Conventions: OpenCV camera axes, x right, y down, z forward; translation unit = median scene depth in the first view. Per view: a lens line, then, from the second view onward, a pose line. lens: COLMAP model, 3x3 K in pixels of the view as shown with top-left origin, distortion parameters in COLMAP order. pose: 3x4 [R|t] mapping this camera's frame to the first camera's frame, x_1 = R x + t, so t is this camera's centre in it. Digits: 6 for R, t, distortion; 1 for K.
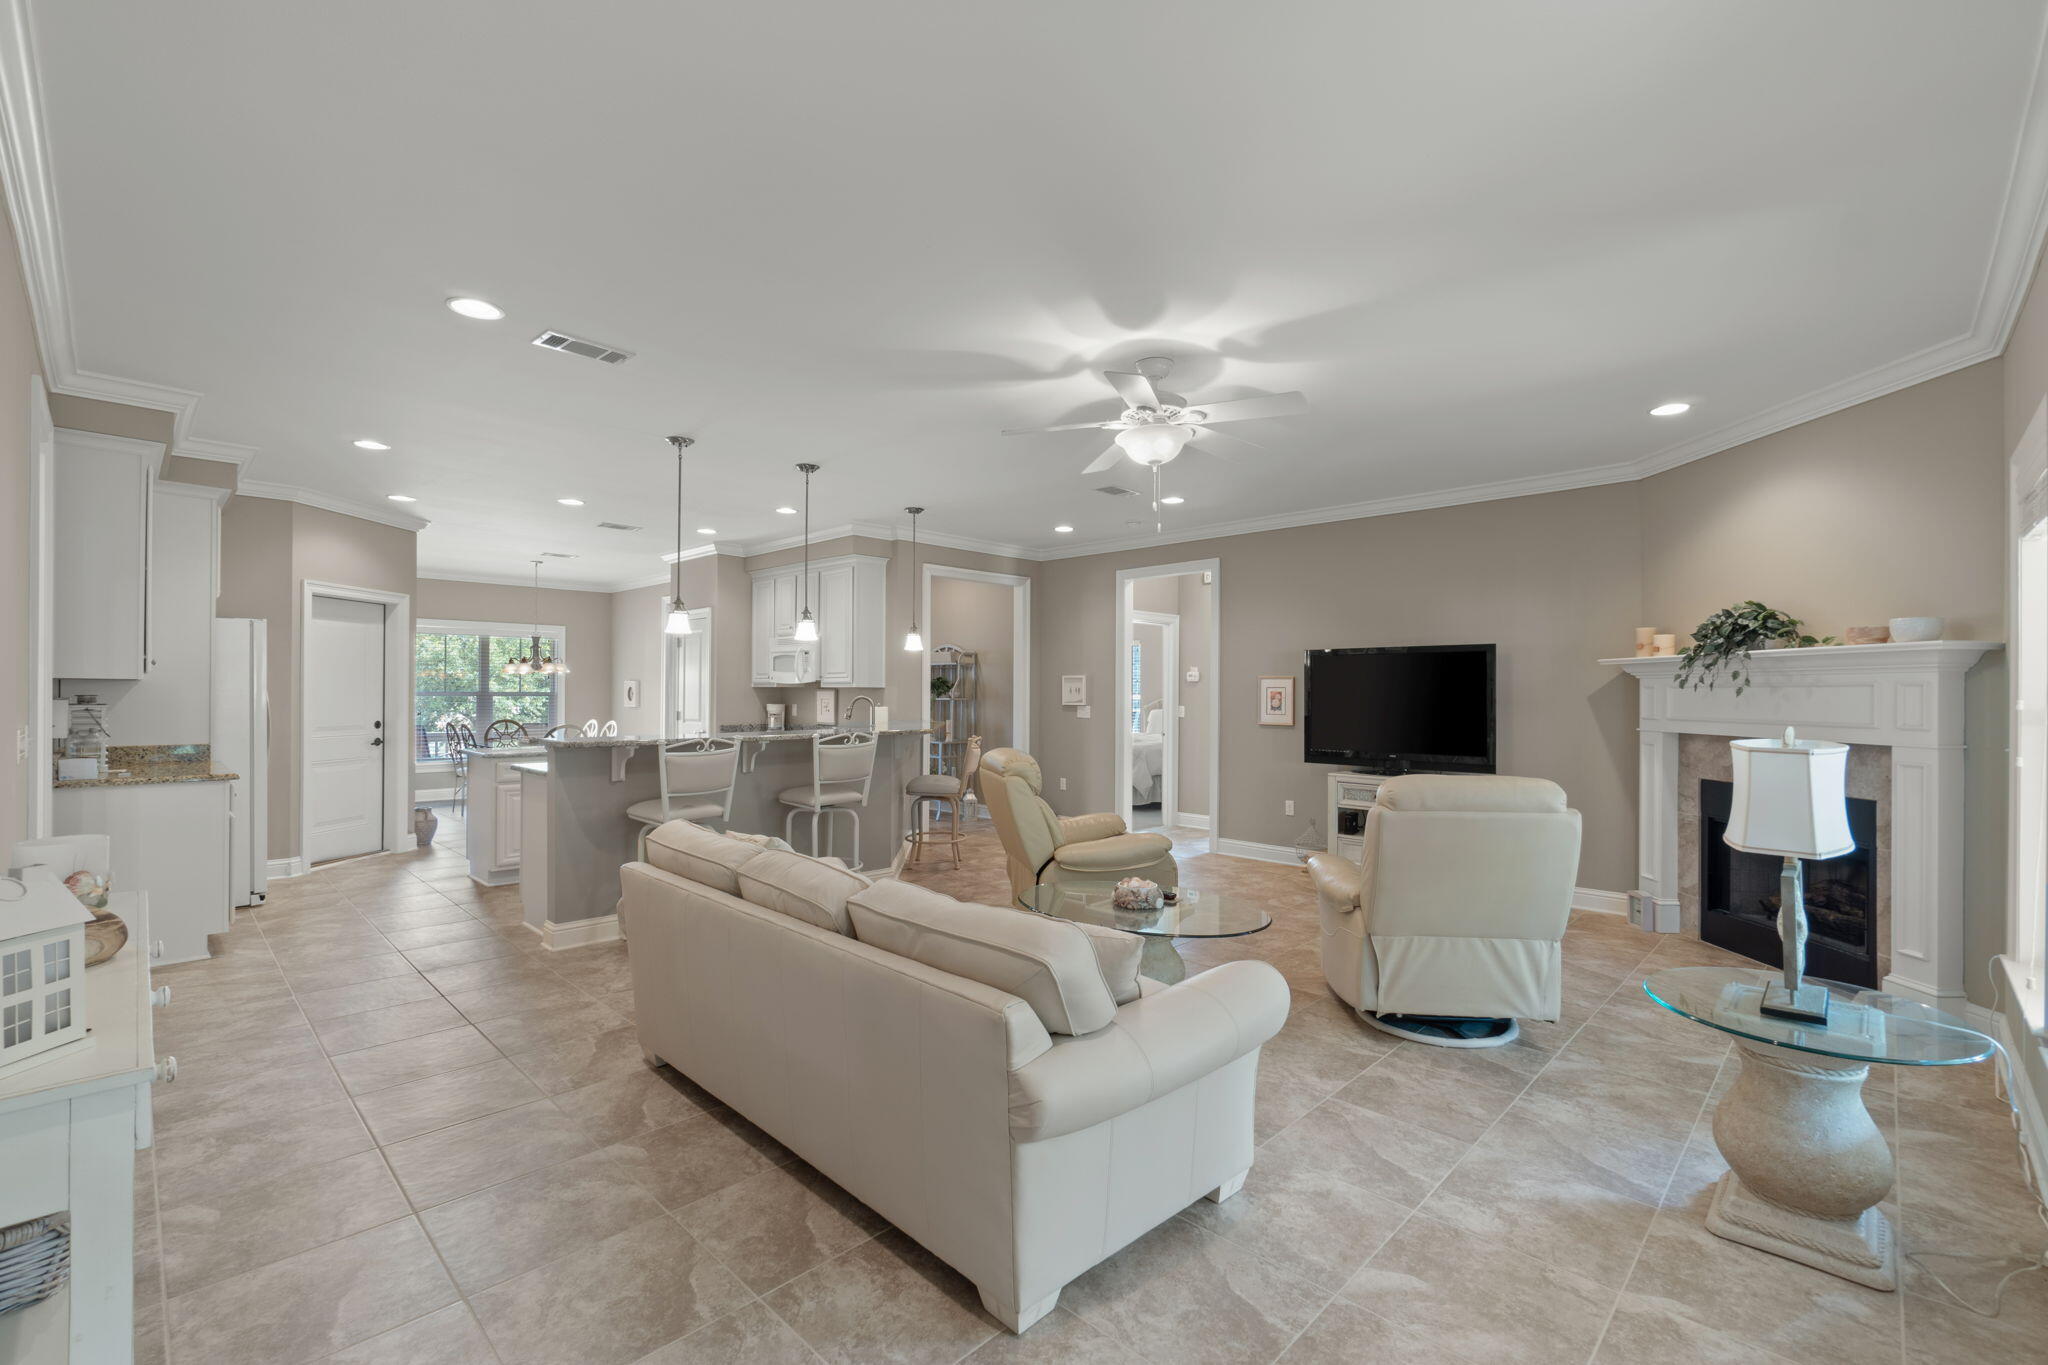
lens RADIAL K [[880.0, 0, 1028.0], [0, 880.0, 688.0], [0, 0, 1]] dist [-0.001247, -0.000776]
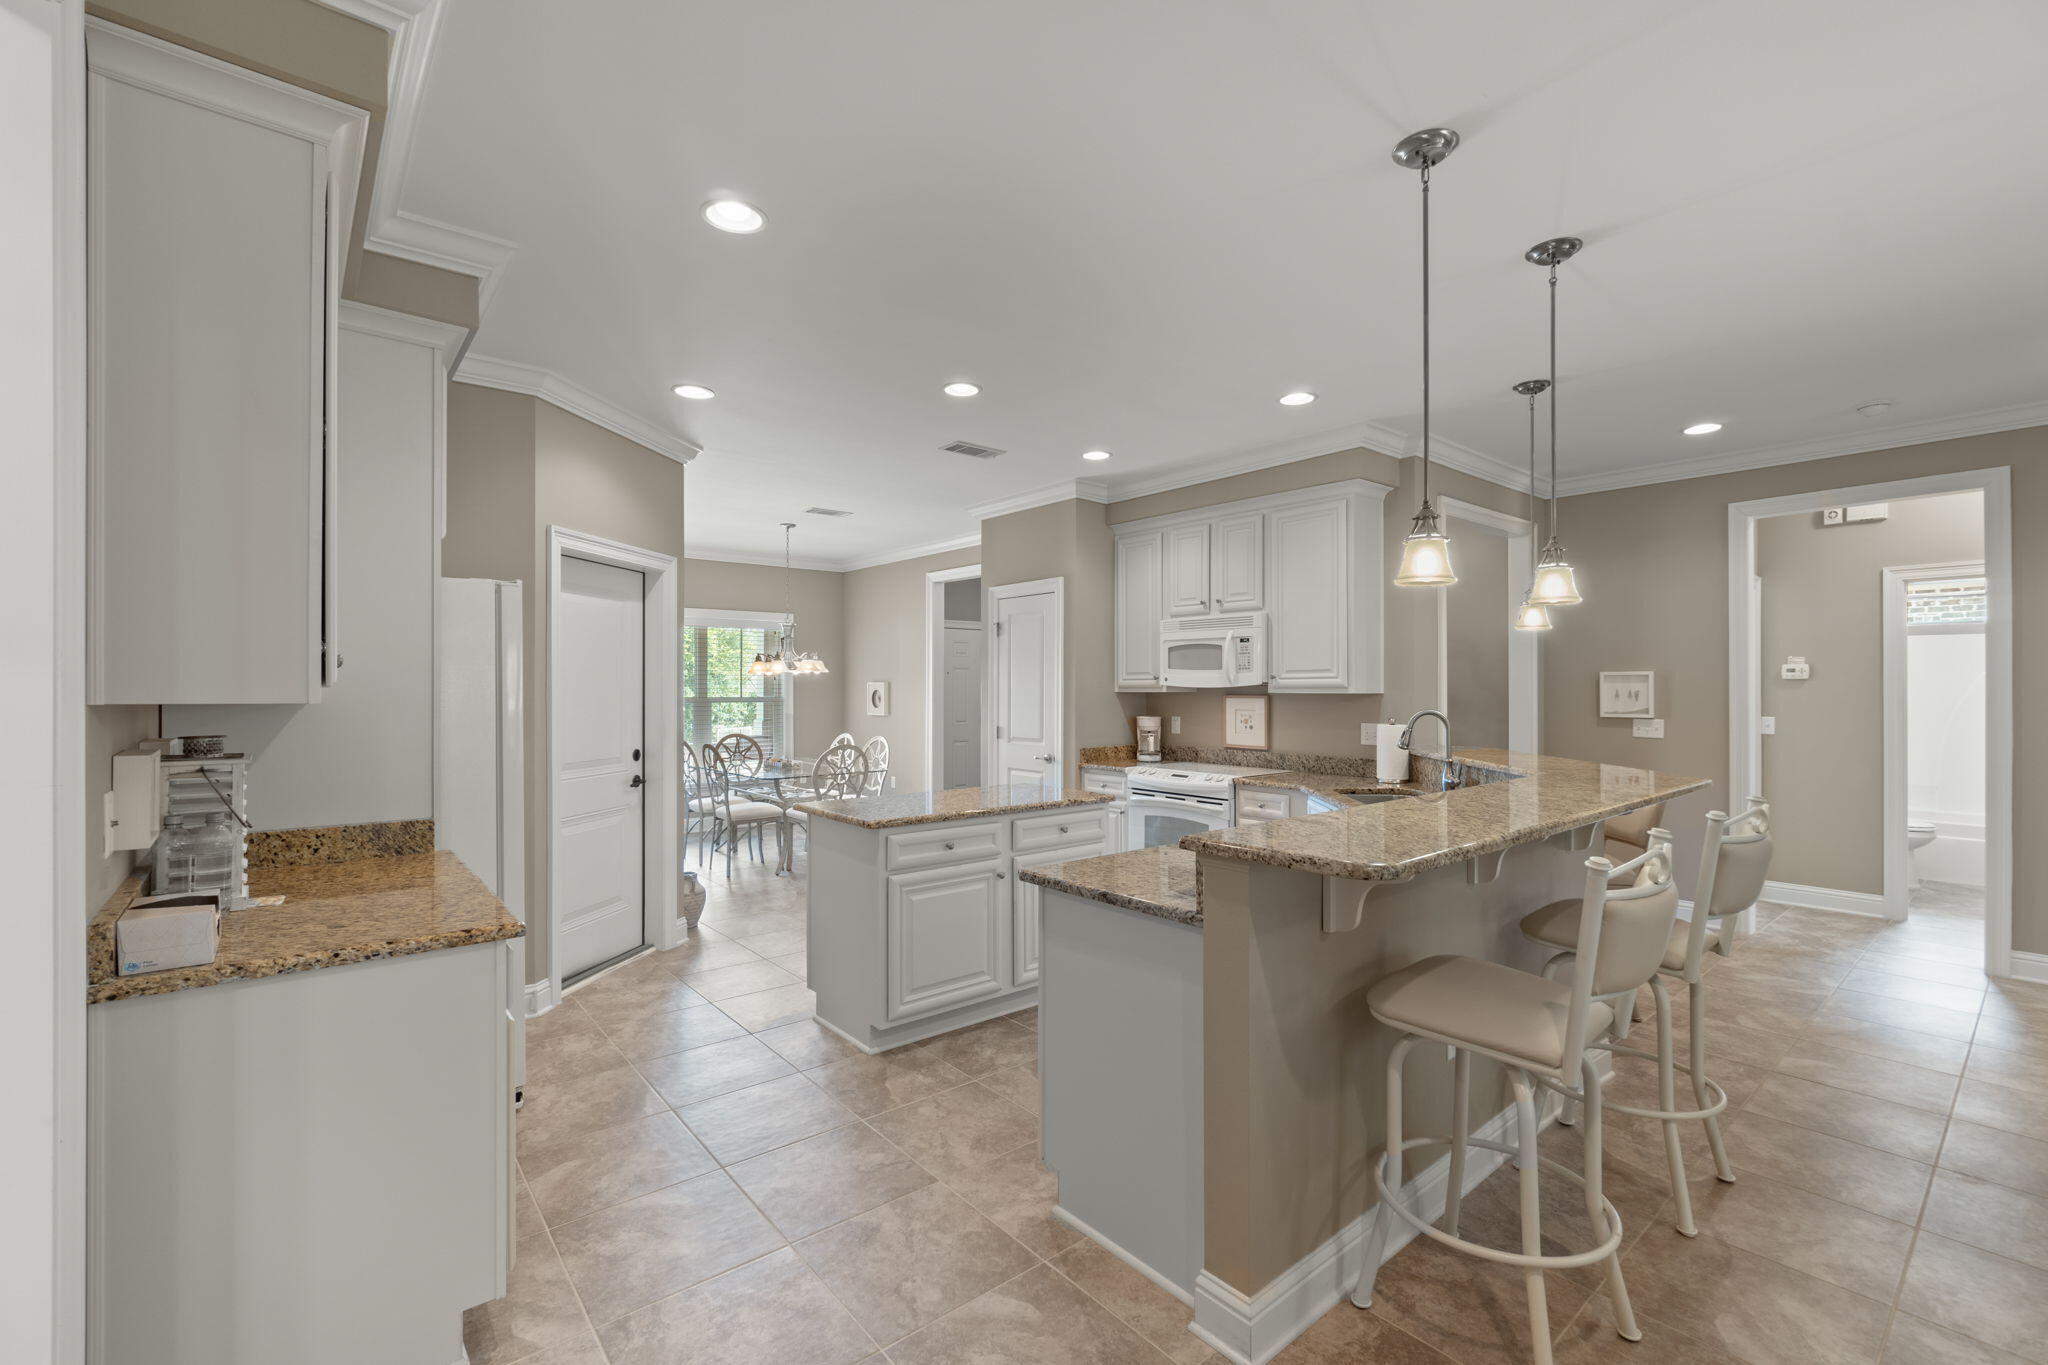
lens RADIAL K [[878.2, 0, 1024.0], [0, 878.2, 682.5], [0, 0, 1]] dist [-0.001265, 0.000113]
pose [[0.994621, -0.006697, -0.103364, -0.426513], [0.006629, 0.999978, -0.001006, -0.011193], [0.103369, 0.000316, 0.994643, 0.418794]]
